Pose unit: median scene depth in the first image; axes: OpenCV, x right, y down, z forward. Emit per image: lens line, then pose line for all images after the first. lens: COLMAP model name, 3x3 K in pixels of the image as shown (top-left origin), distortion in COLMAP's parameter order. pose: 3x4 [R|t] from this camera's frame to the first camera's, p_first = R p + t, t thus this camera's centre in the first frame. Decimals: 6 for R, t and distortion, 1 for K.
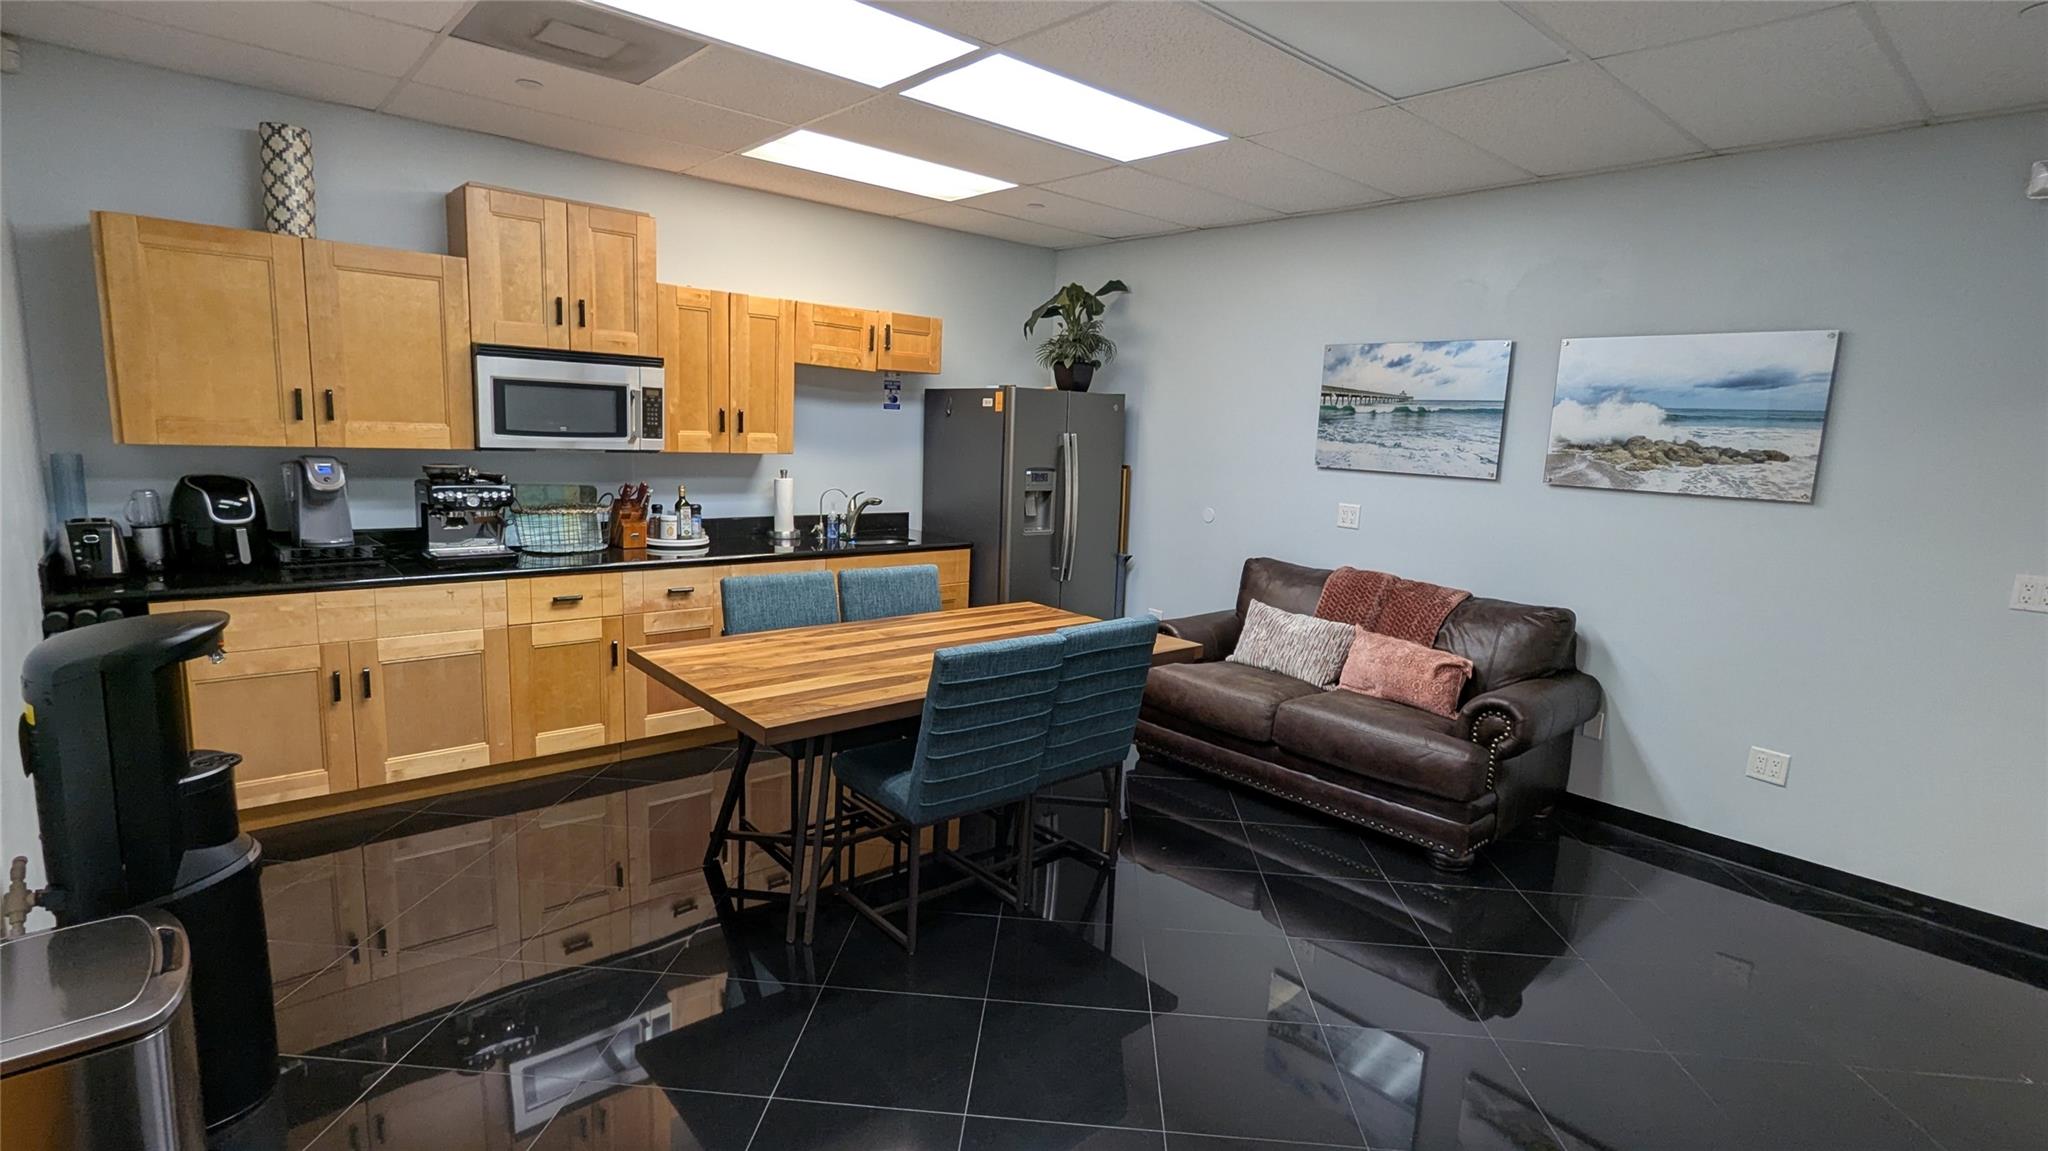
lens RADIAL K [[981.0, 0, 1024.0], [0, 981.0, 575.5], [0, 0, 1]] dist [-0.000223, -0.000477]
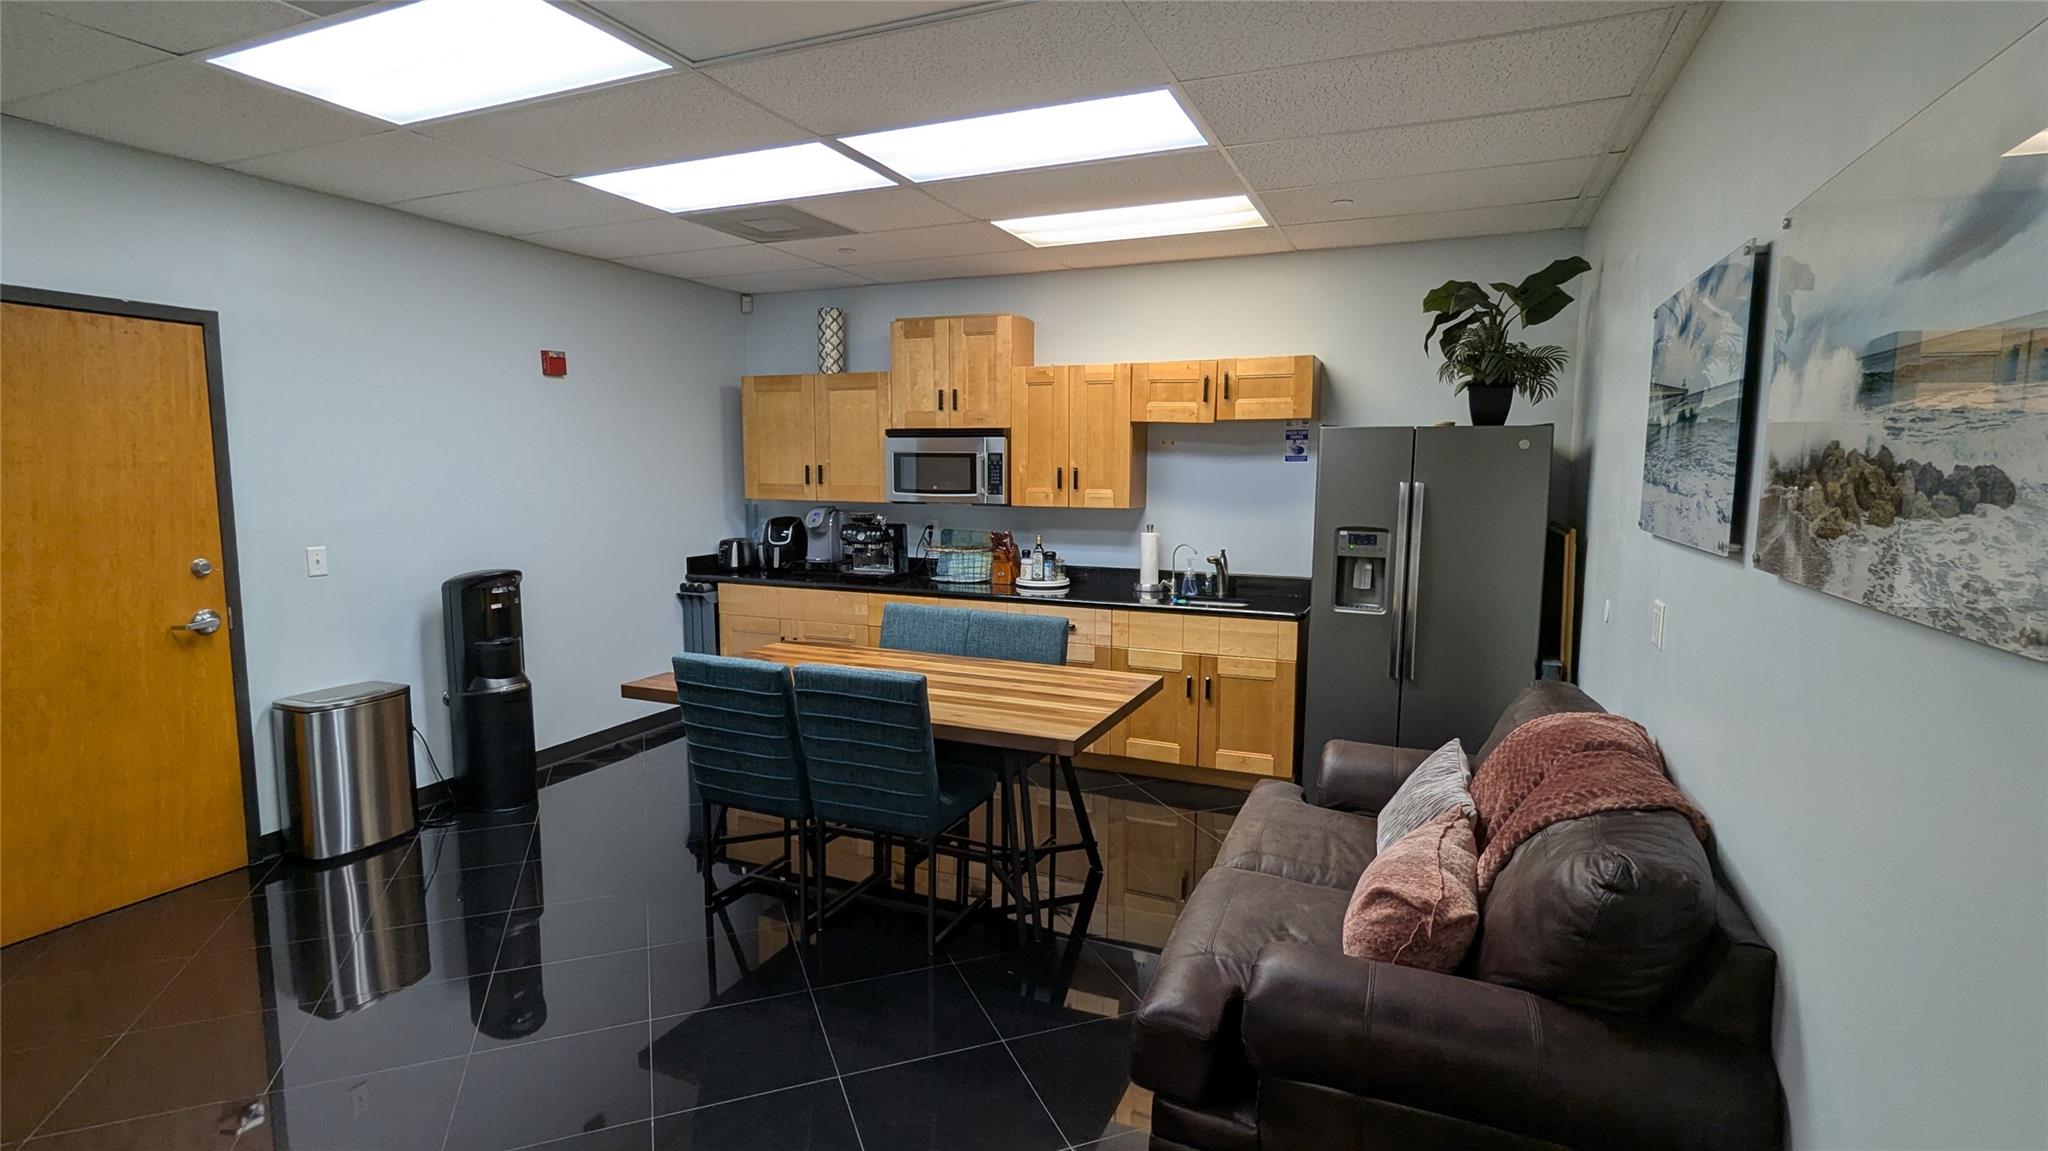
lens RADIAL K [[968.8, 0, 1024.0], [0, 968.8, 575.5], [0, 0, 1]] dist [0.003692, 0.000333]
pose [[0.420961, 0.061450, -0.904995, 0.693511], [-0.126861, 0.991885, 0.008340, -0.050646], [0.898164, 0.111298, 0.425340, 0.499117]]
